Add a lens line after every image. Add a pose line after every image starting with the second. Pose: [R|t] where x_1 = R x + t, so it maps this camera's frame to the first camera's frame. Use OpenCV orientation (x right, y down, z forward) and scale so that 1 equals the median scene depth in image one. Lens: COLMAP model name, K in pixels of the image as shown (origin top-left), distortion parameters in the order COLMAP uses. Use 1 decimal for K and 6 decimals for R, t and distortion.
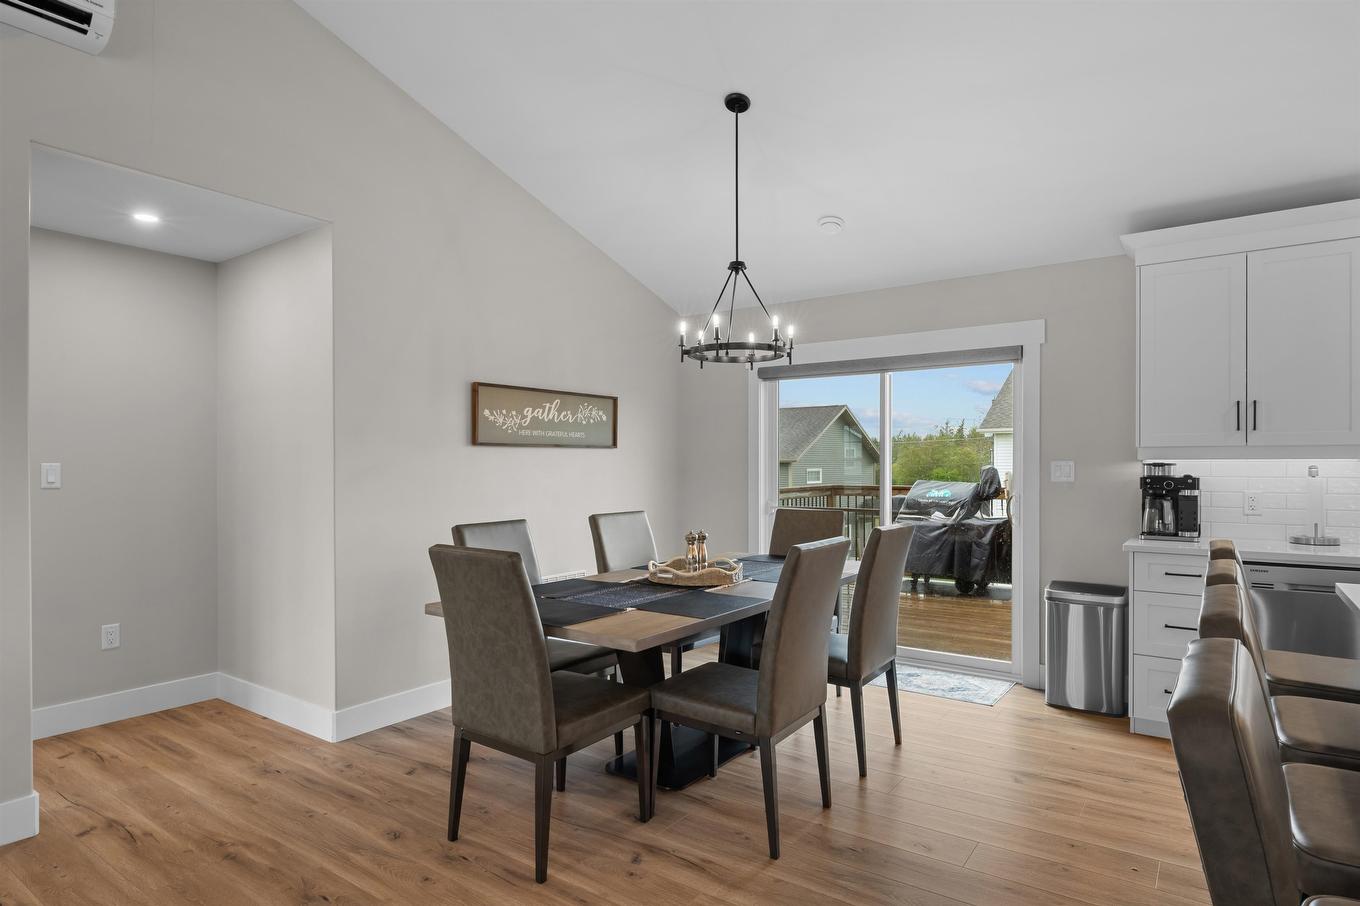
lens RADIAL K [[784.3, 0, 678.6], [0, 784.3, 485.9], [0, 0, 1]] dist [-0.031960, -0.000132]
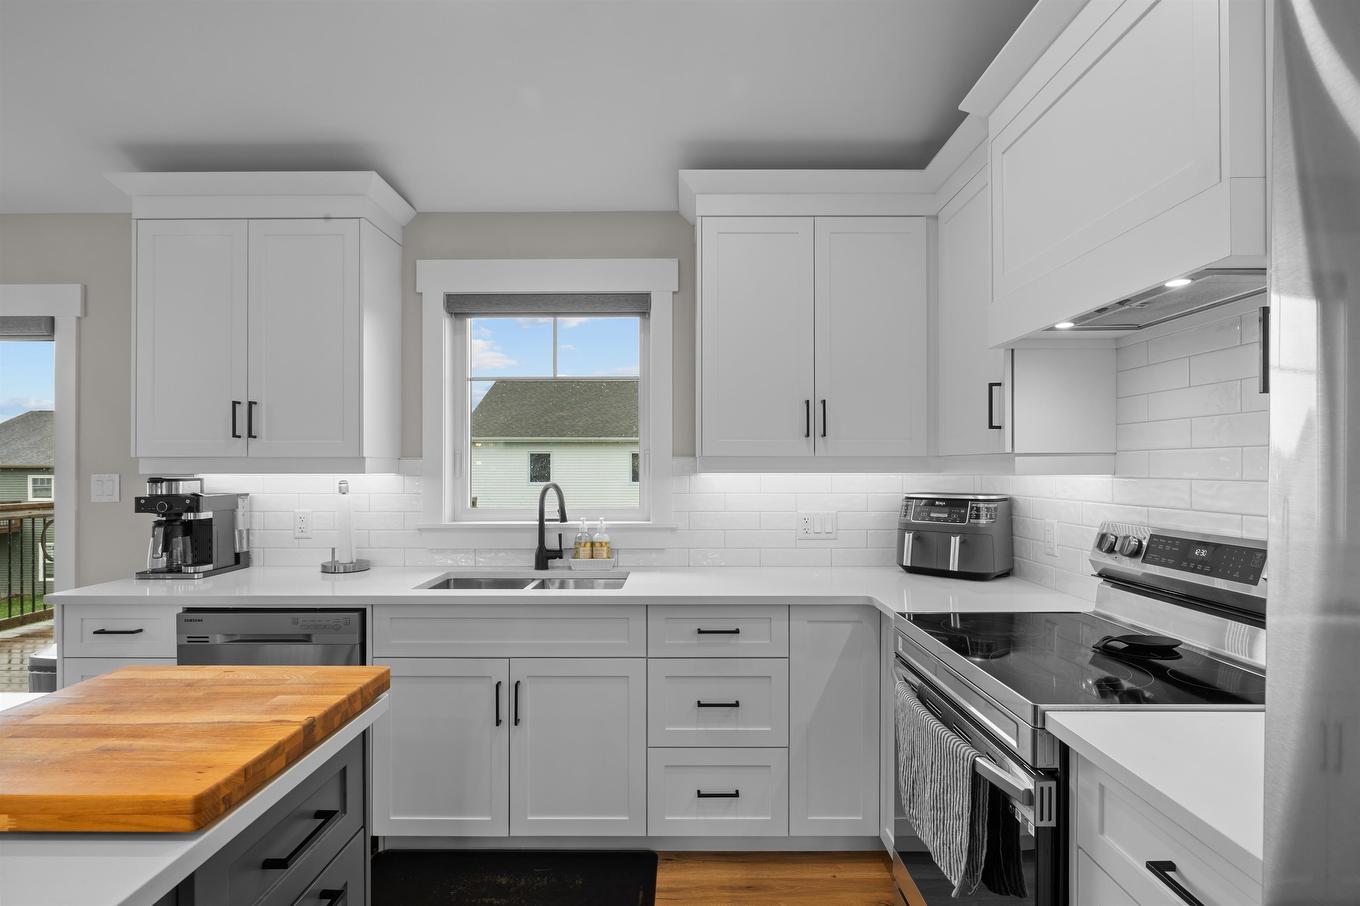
lens RADIAL K [[674.5, 0, 676.9], [0, 674.5, 464.9], [0, 0, 1]] dist [-0.000197, 0.000174]
pose [[0.810126, 0.000782, 0.586255, 0.628200], [0.014313, 0.999675, -0.021113, -0.021237], [-0.586080, 0.025495, 0.809852, 0.163328]]
